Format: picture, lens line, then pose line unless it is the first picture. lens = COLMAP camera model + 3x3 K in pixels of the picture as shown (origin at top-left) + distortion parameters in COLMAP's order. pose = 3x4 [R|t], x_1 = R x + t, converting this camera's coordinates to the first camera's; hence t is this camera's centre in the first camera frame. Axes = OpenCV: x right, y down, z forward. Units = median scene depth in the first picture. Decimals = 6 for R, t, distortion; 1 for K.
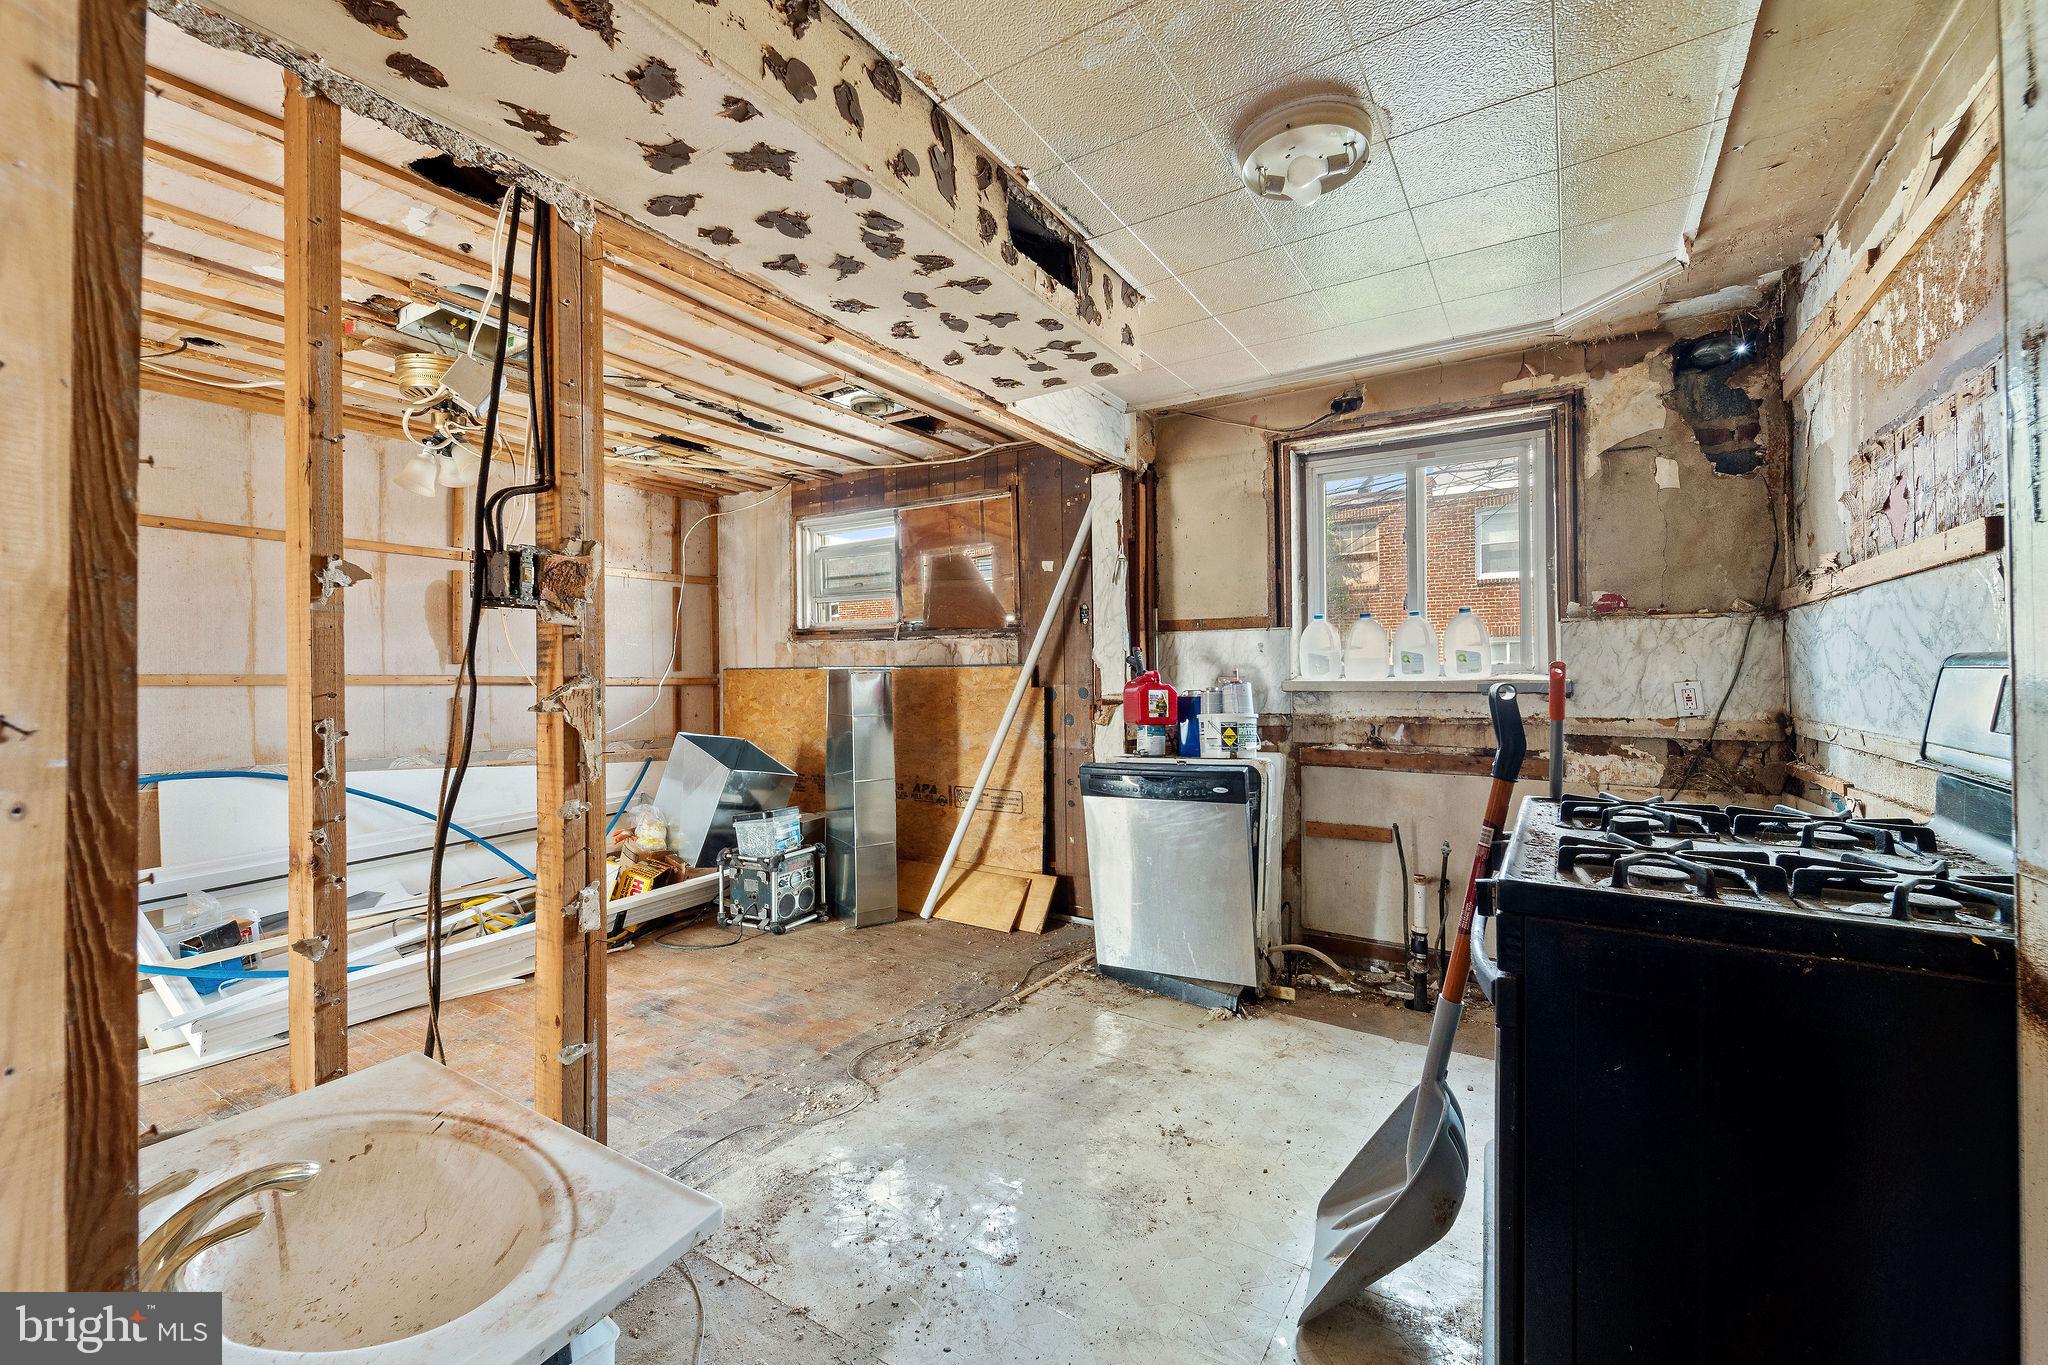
lens RADIAL K [[825.6, 0, 1024.0], [0, 825.6, 682.5], [0, 0, 1]] dist [-0.000691, -0.000262]
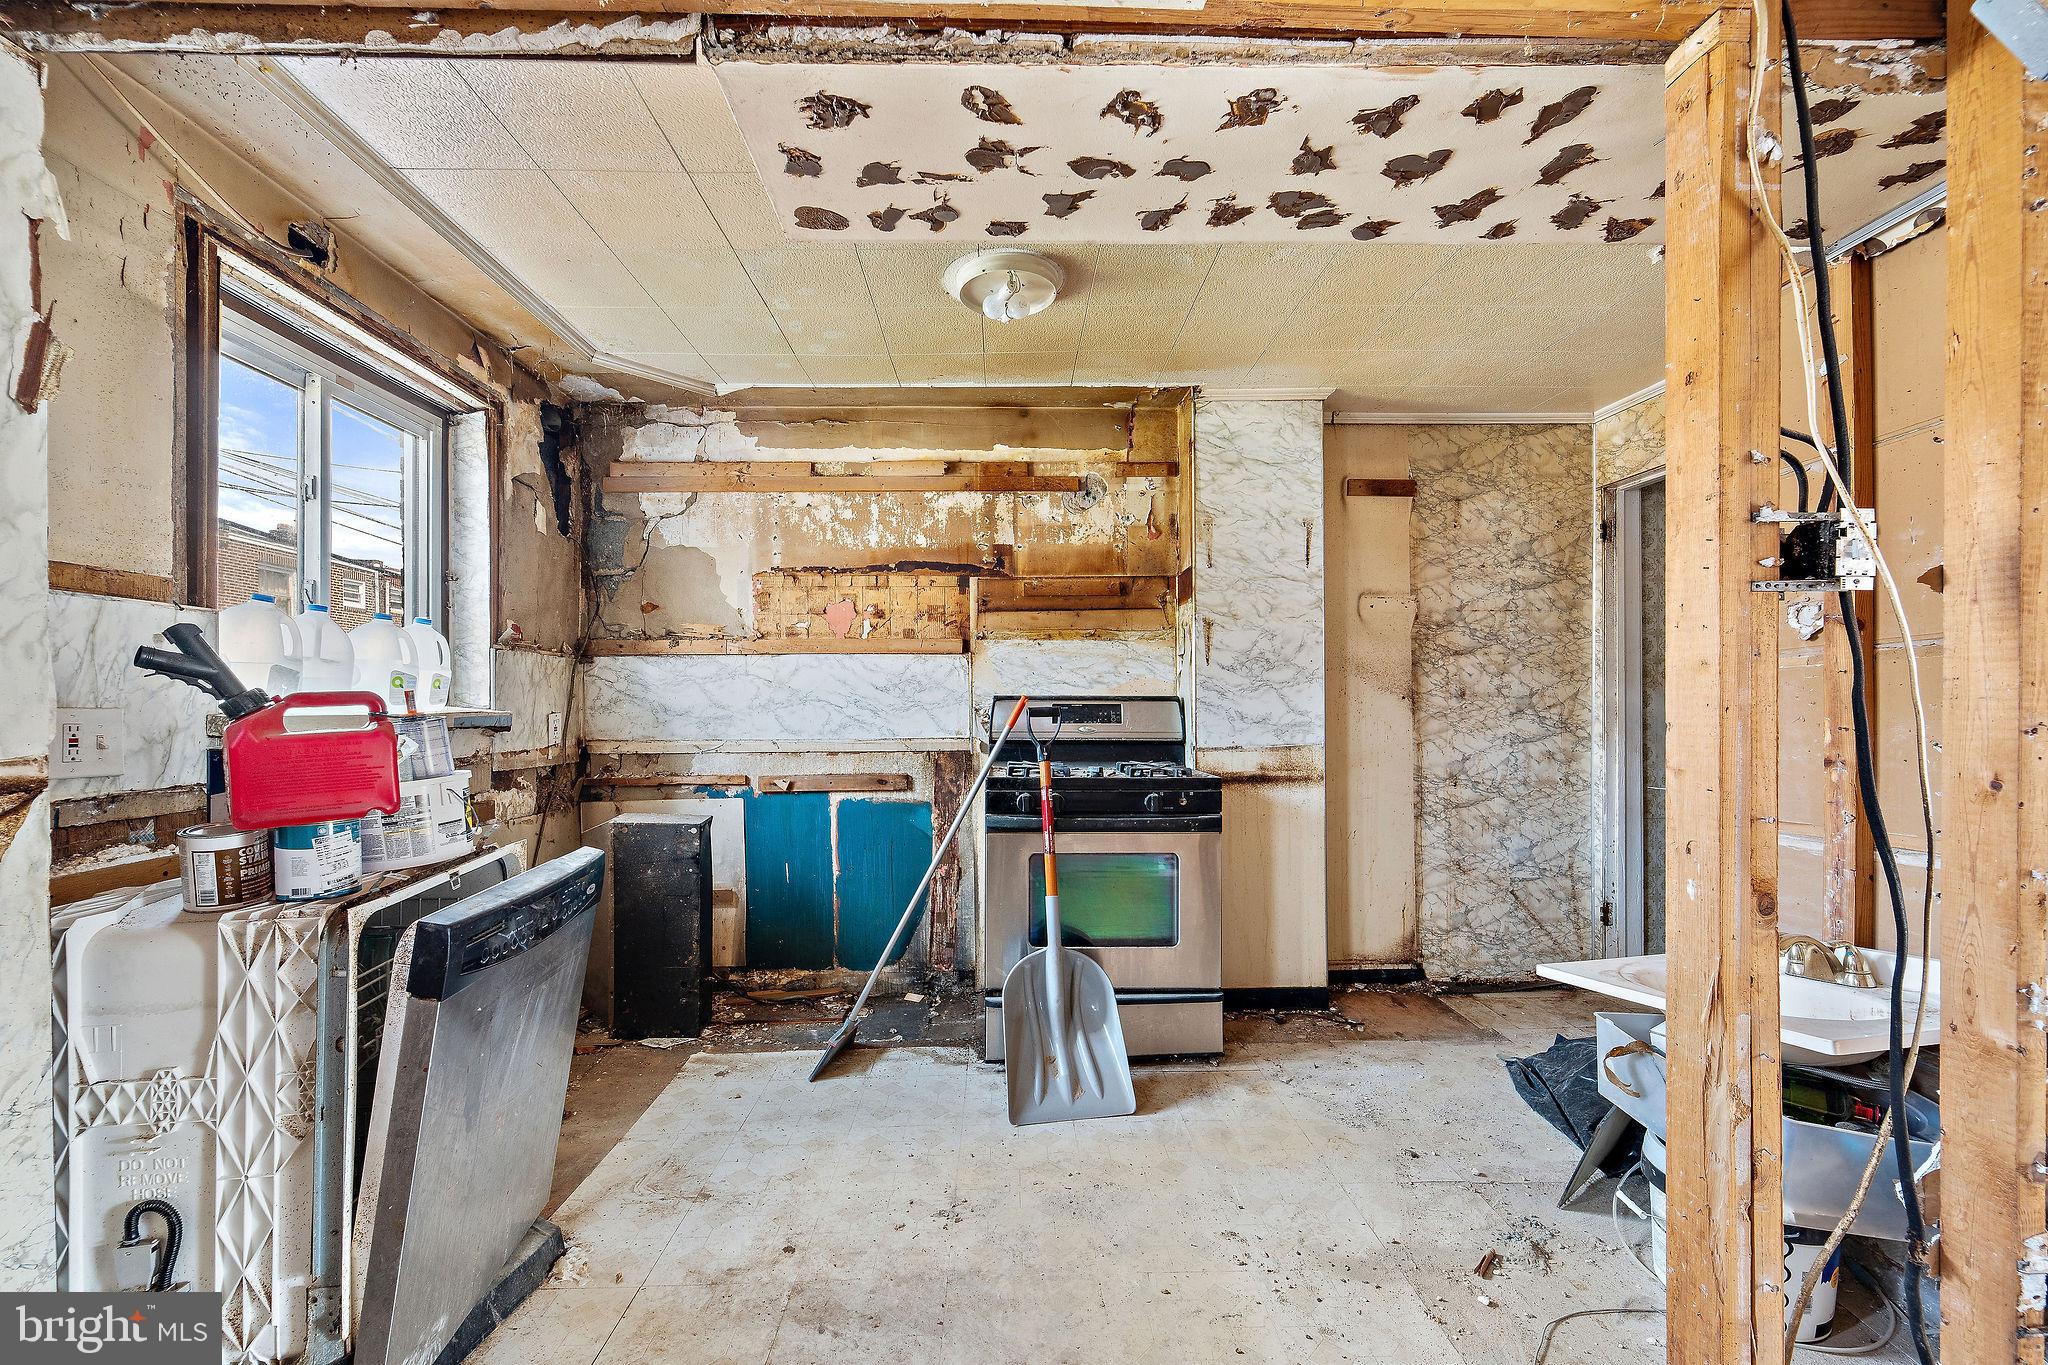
lens RADIAL K [[831.4, 0, 1022.2], [0, 831.4, 713.6], [0, 0, 1]] dist [-0.000307, -0.000082]
pose [[-0.561479, 0.002443, 0.827488, -0.689204], [0.014569, 0.999870, 0.006933, 0.001448], [-0.827363, 0.015949, -0.561441, 1.635190]]
